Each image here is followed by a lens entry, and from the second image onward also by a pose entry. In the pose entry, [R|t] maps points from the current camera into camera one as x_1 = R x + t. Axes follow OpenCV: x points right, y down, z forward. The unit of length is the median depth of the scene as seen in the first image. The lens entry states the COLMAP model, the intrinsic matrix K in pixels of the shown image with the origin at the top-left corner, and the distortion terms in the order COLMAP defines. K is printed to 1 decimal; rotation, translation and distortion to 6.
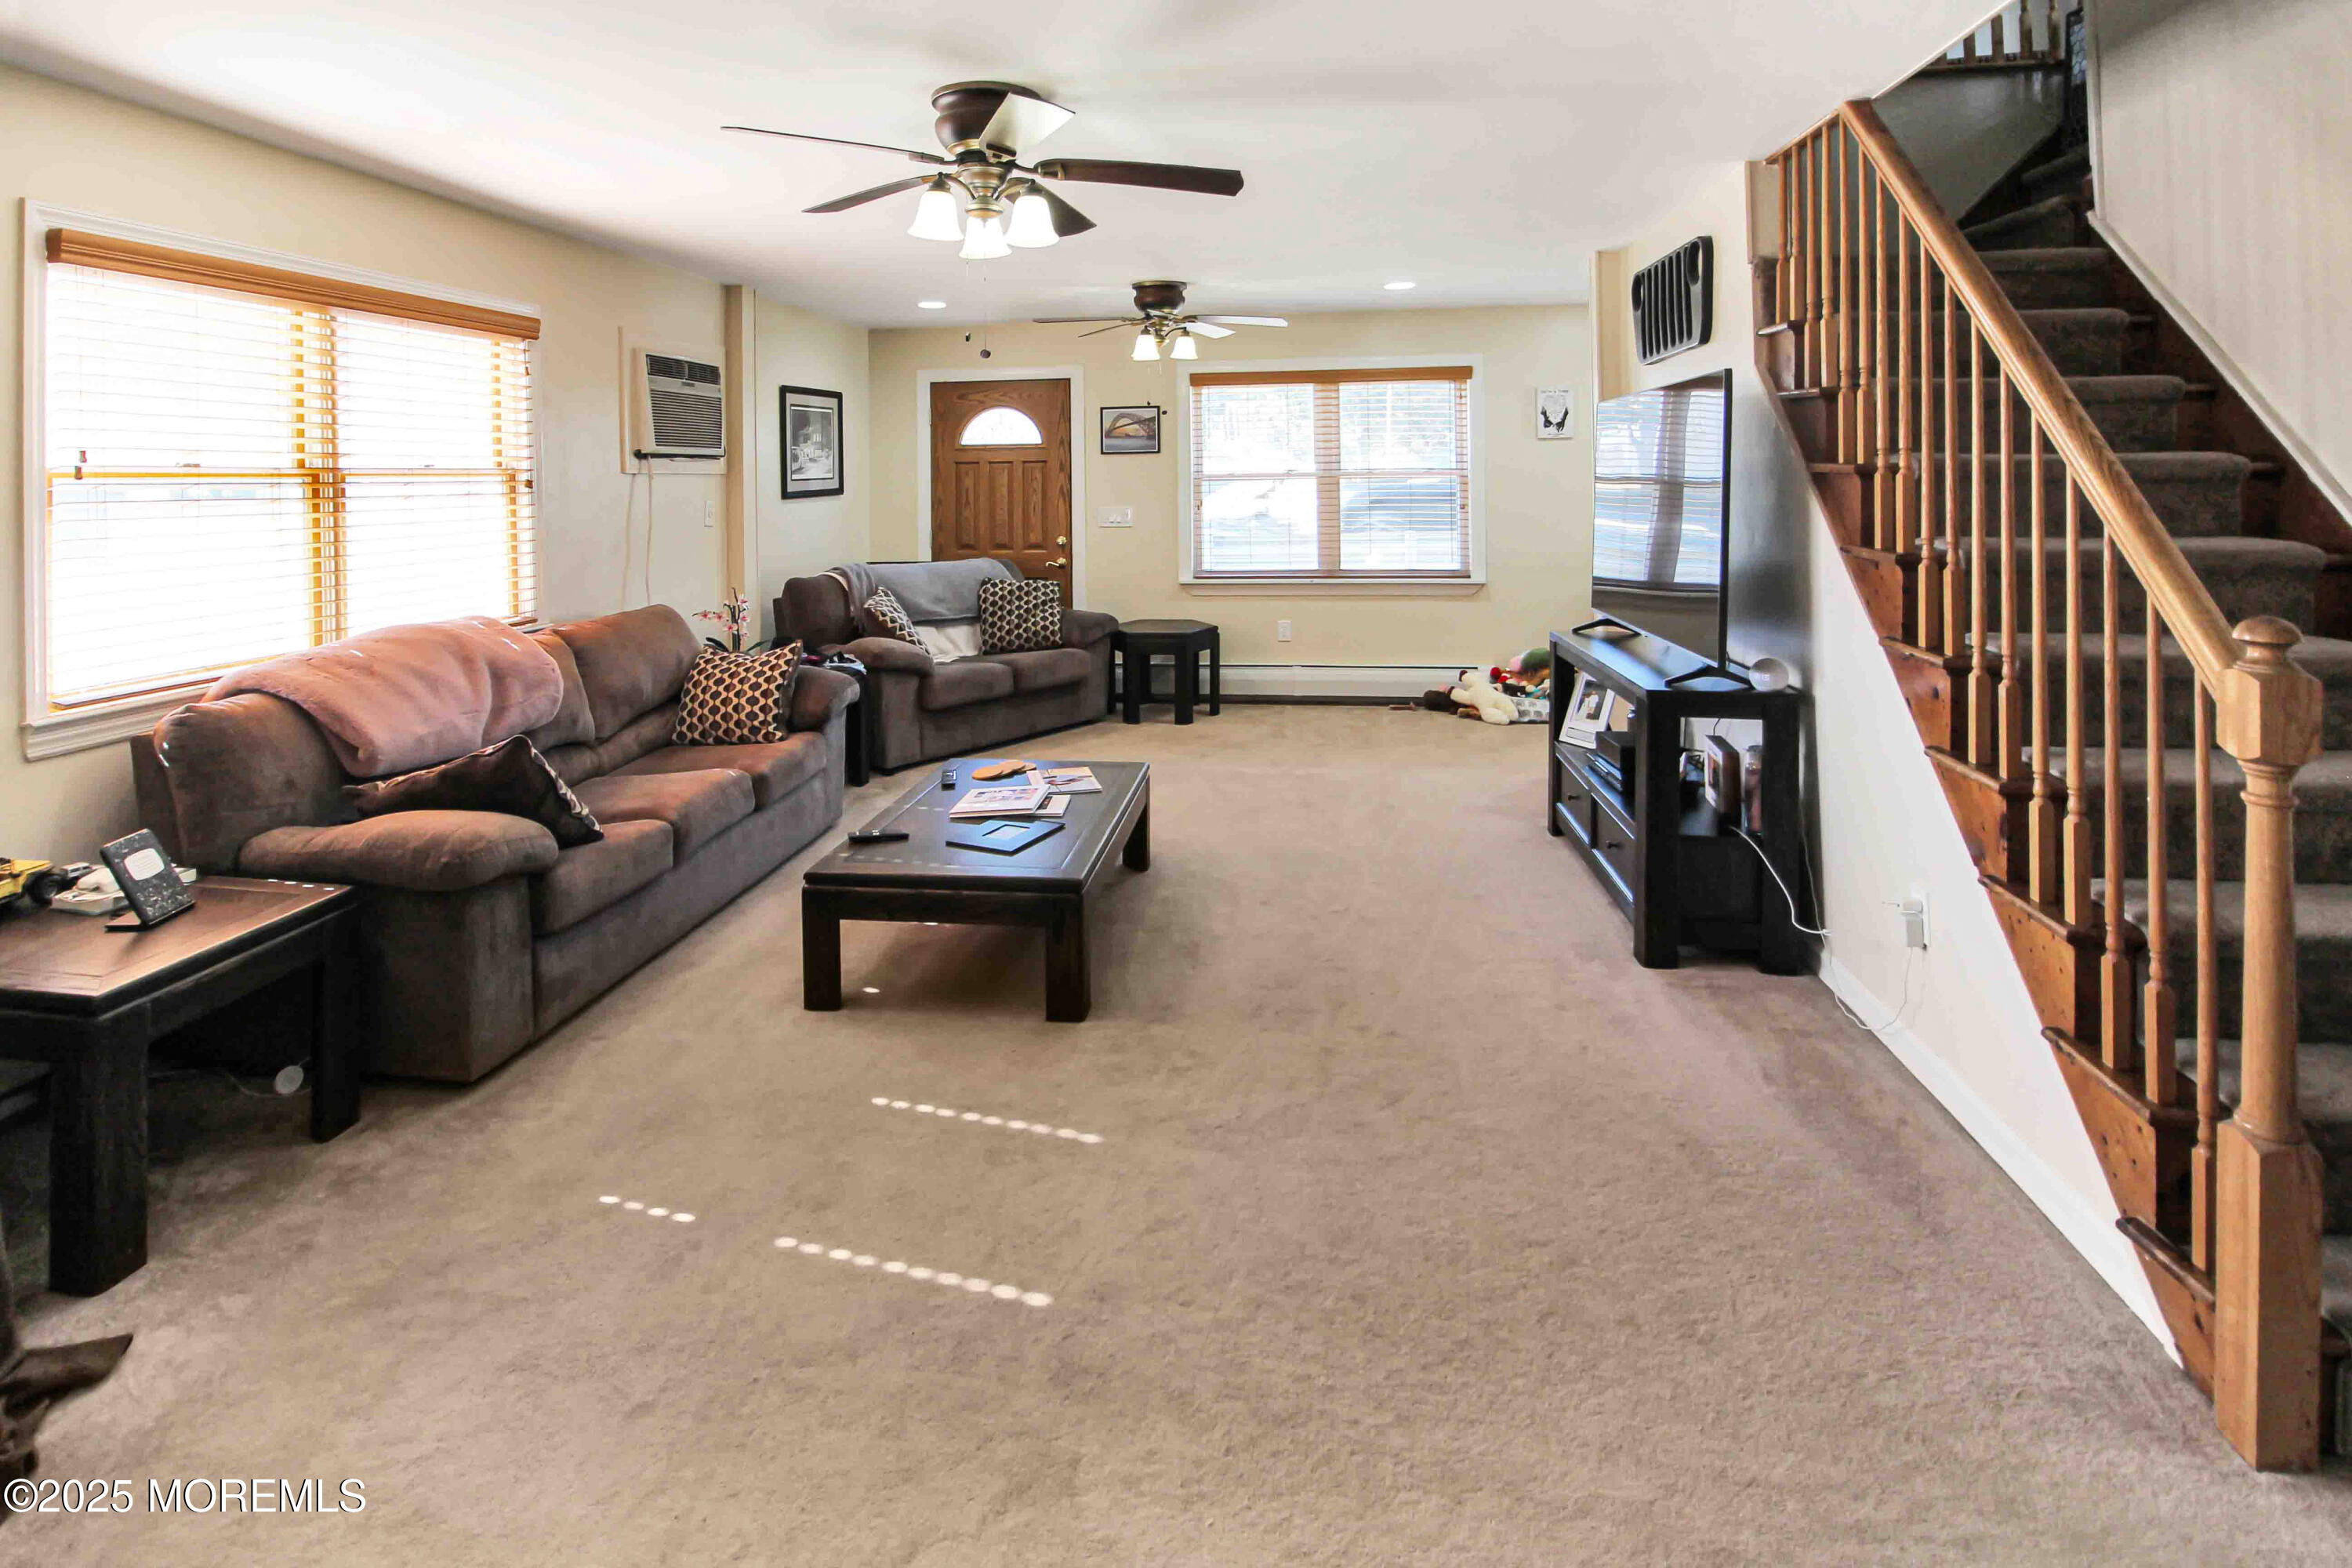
lens RADIAL K [[1179.9, 0, 1182.9], [0, 1179.9, 723.7], [0, 0, 1]] dist [0.012391, -0.018884]
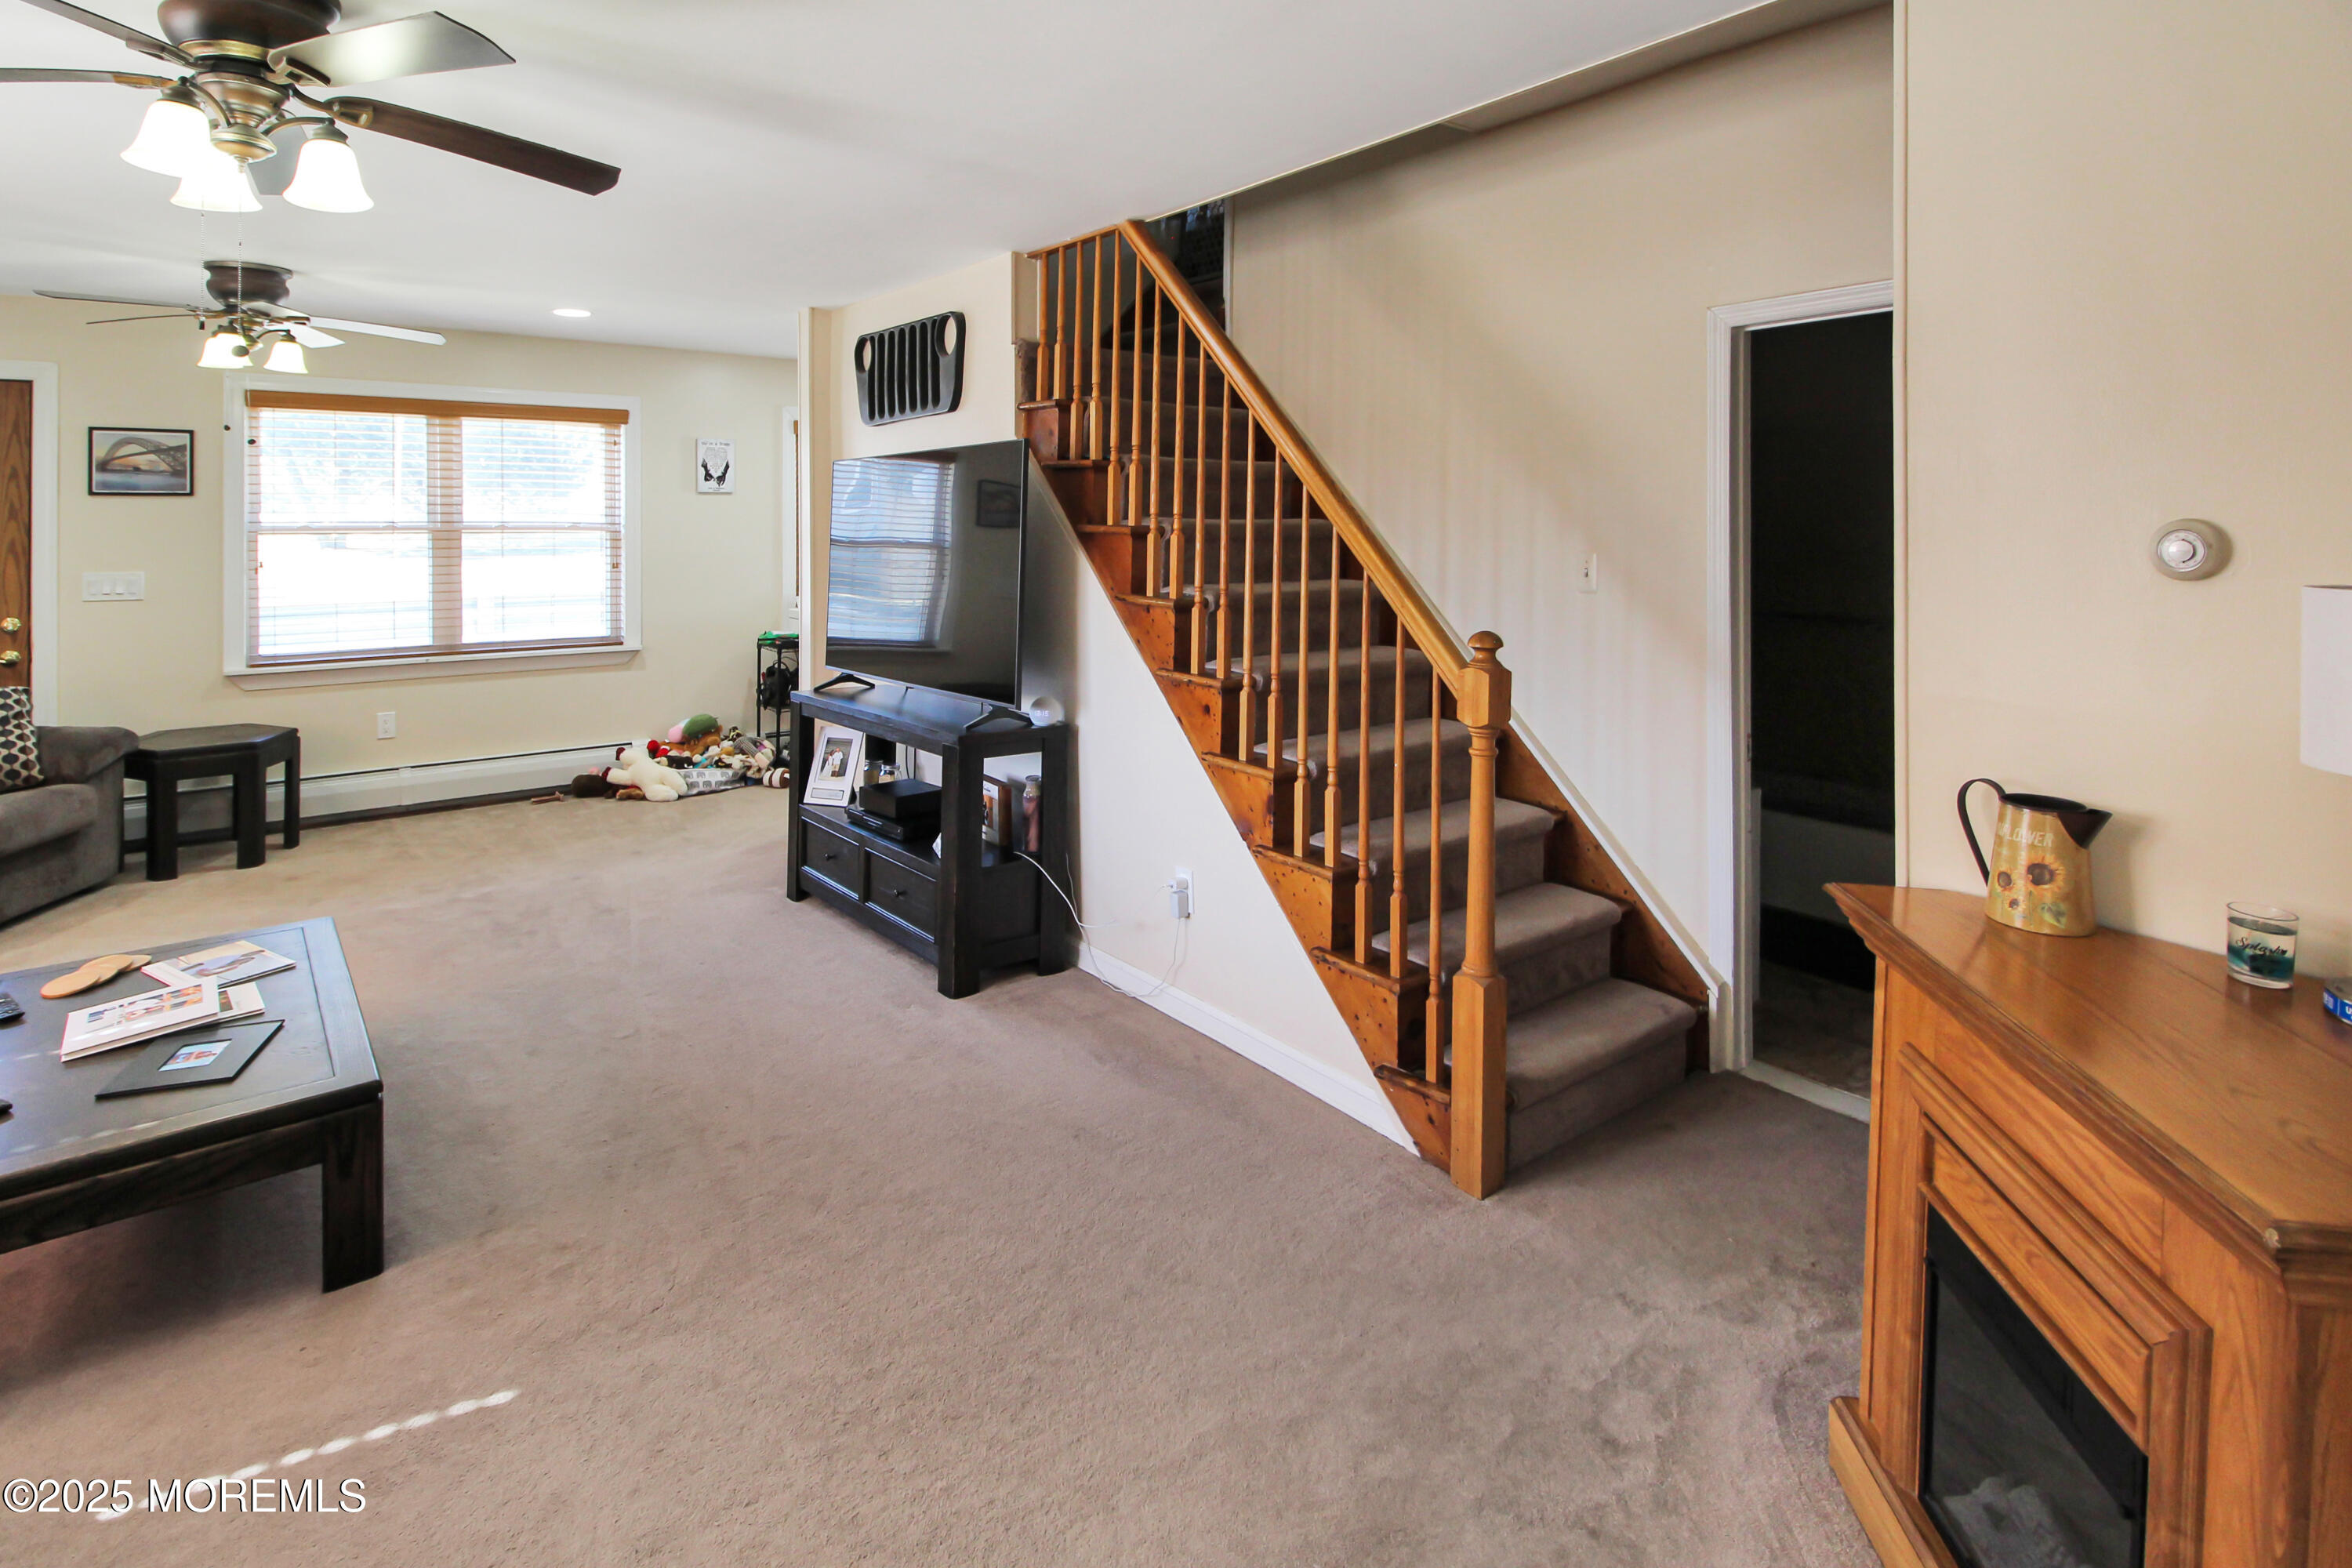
lens RADIAL K [[1215.9, 0, 1176.0], [0, 1215.9, 784.0], [0, 0, 1]] dist [0.027528, 0.000776]
pose [[0.697723, -0.143596, 0.701828, -0.208166], [0.144249, 0.987799, 0.058701, -0.019561], [-0.701694, 0.060281, 0.709923, 0.076371]]
